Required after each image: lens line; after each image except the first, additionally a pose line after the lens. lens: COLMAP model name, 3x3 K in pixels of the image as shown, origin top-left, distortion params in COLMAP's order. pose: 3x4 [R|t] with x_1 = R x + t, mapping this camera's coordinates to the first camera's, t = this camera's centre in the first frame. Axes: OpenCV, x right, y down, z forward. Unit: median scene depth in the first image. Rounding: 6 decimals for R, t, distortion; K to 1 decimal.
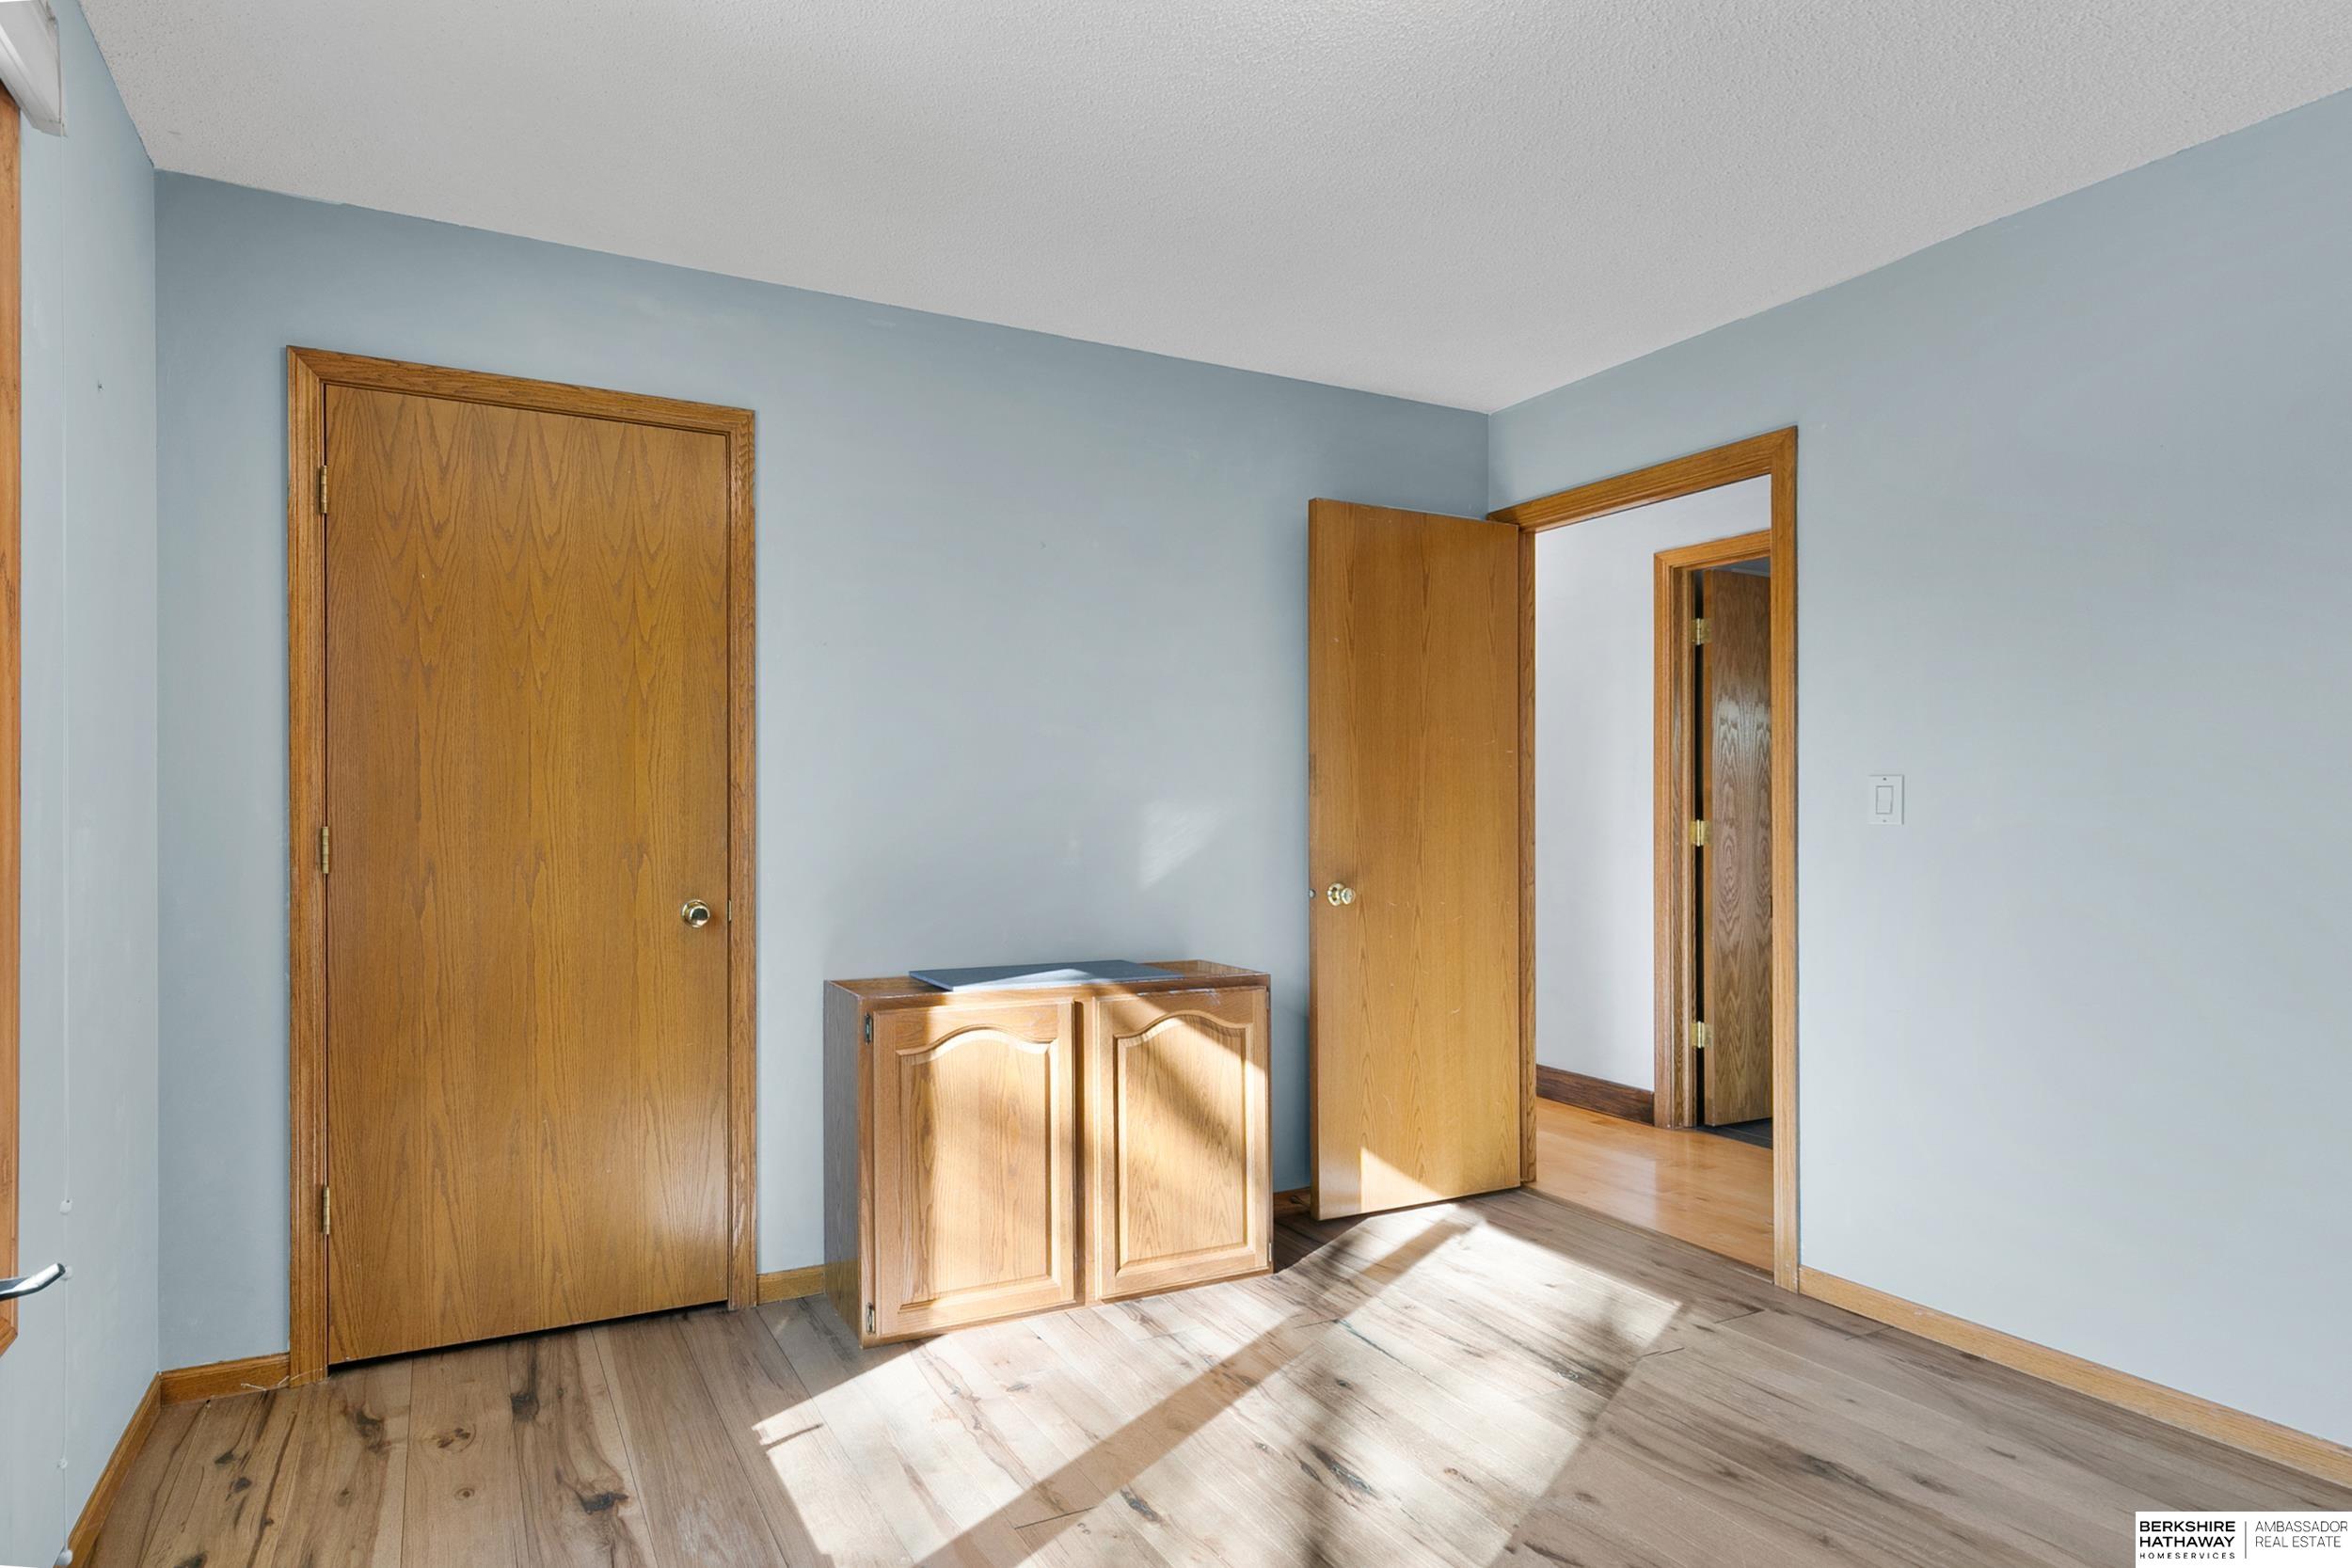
lens RADIAL K [[1058.9, 0, 1170.5], [0, 1058.9, 801.2], [0, 0, 1]] dist [0.007719, -0.001387]
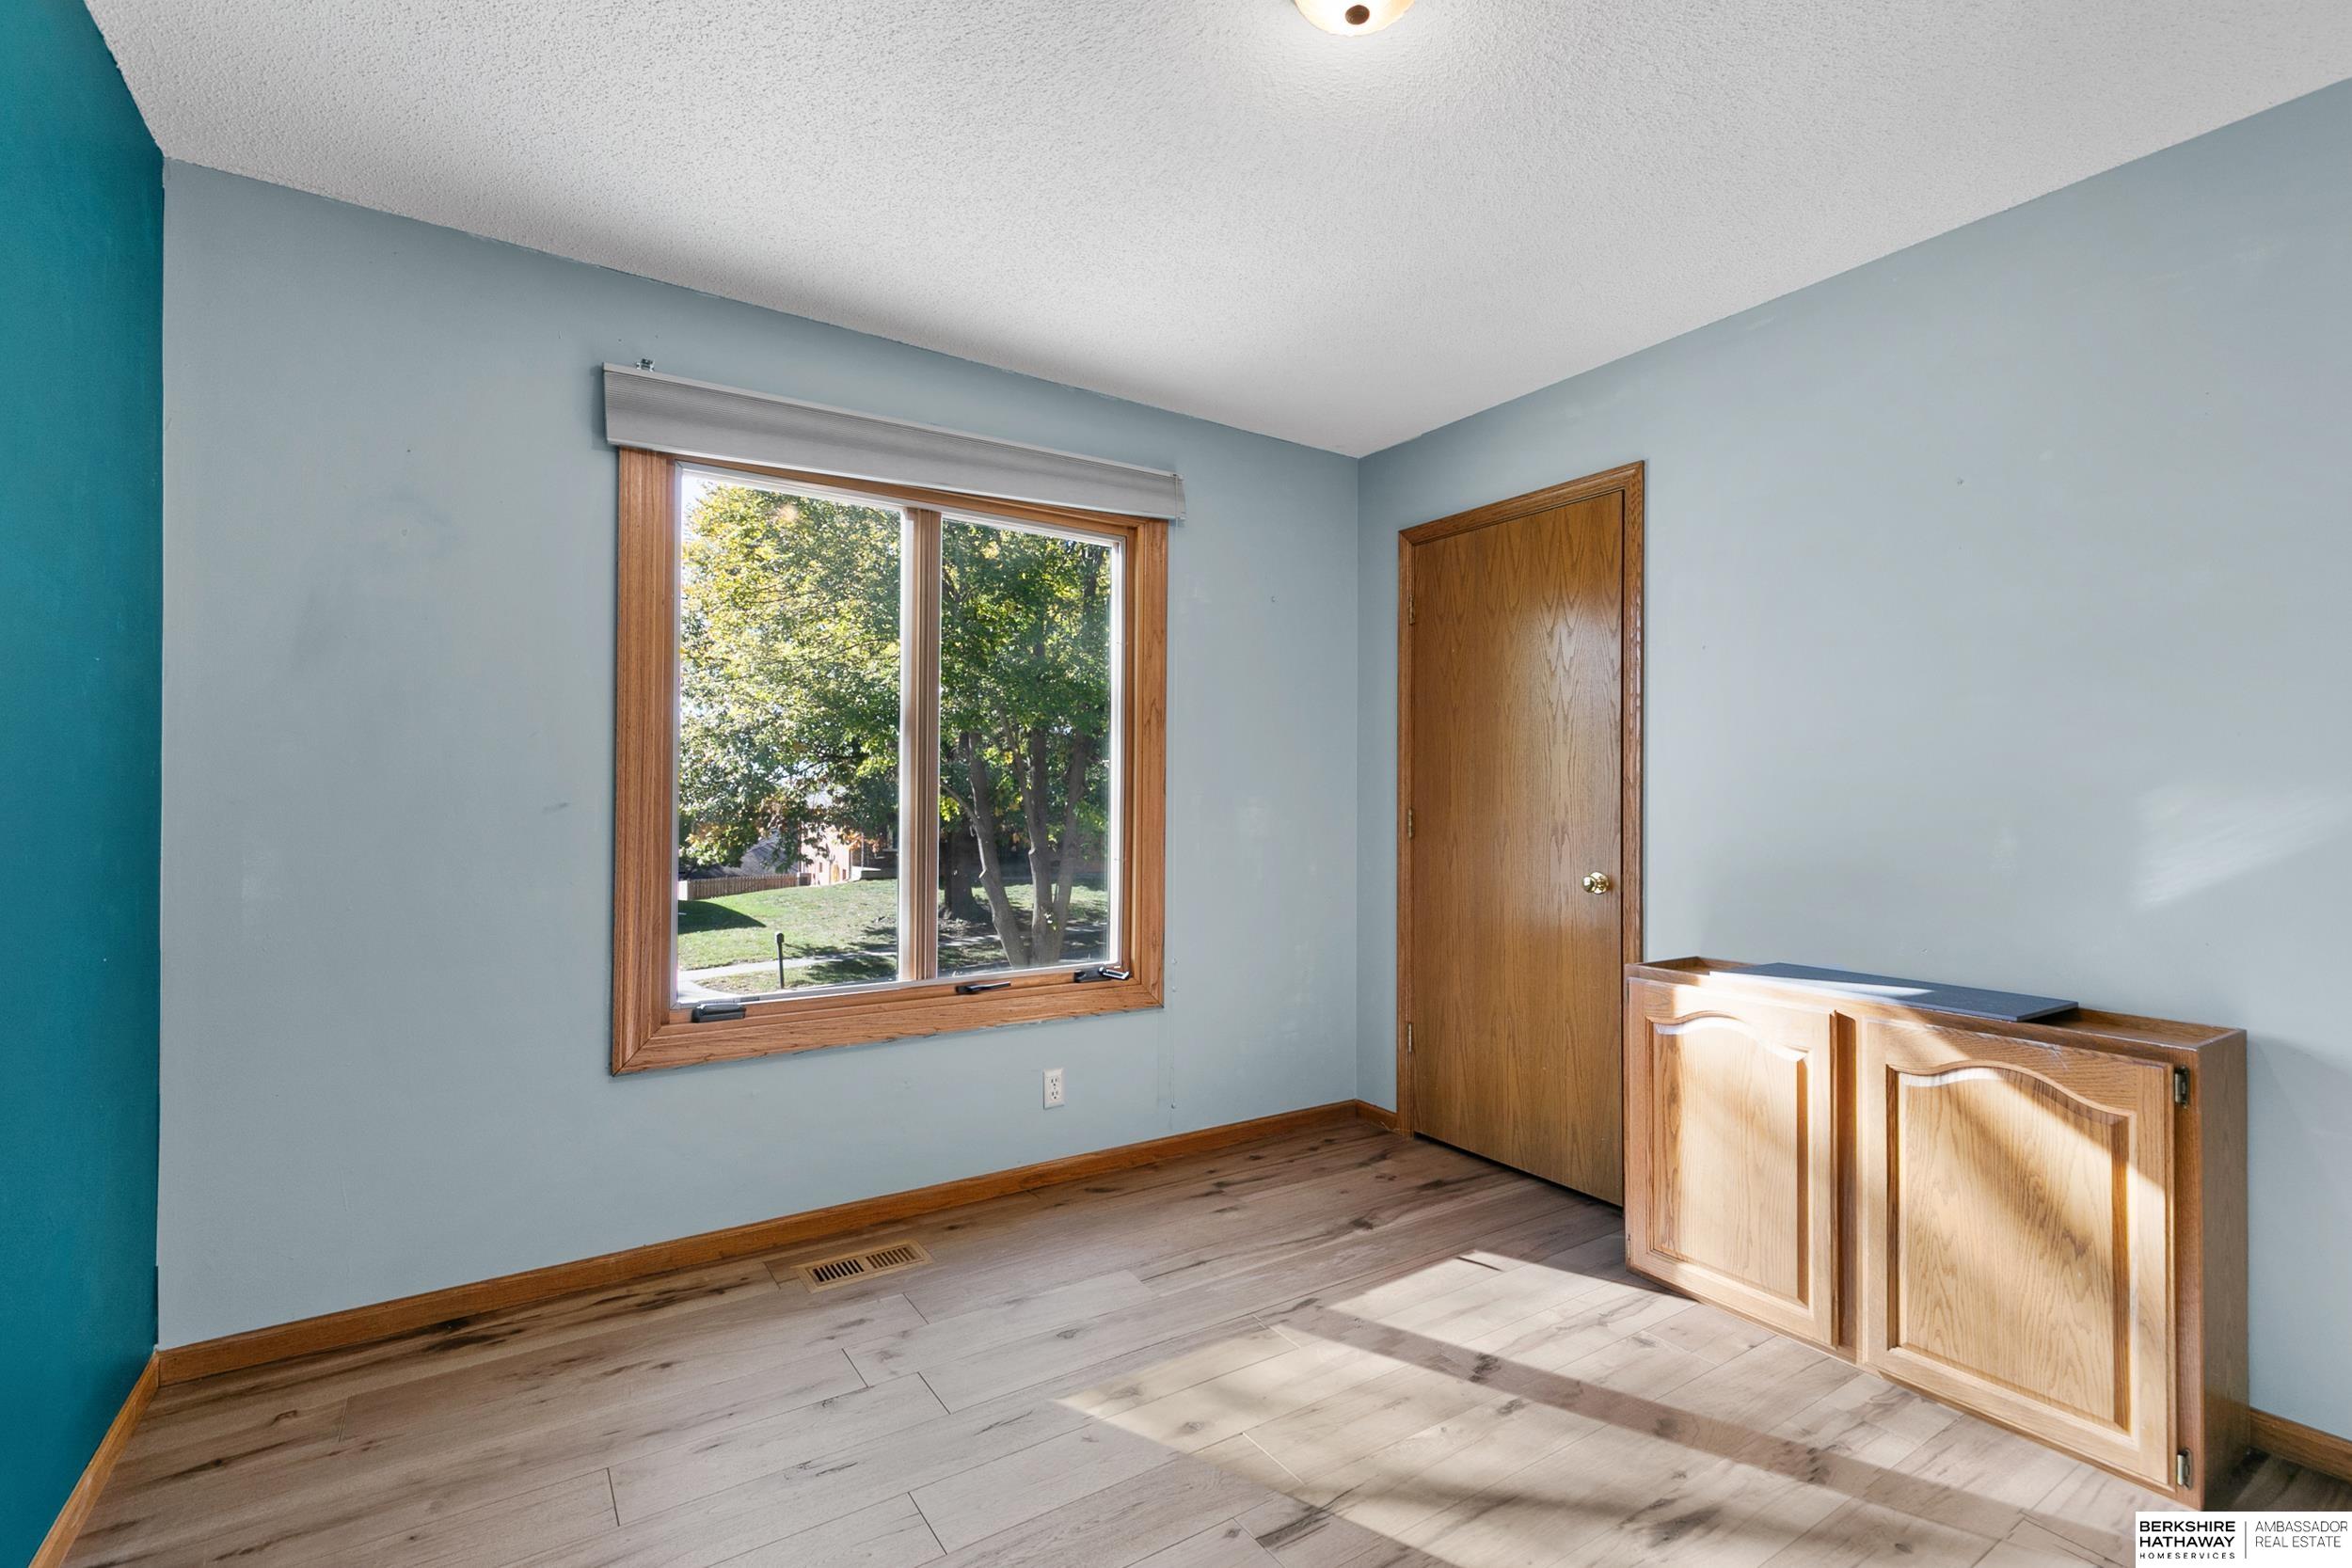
lens RADIAL K [[1058.9, 0, 1181.0], [0, 1058.9, 788.3], [0, 0, 1]] dist [0.007719, -0.001387]
pose [[0.178676, -0.013080, -0.983821, 0.741756], [0.008439, 0.999895, -0.011761, 0.005653], [0.983872, -0.006201, 0.178768, 0.319745]]
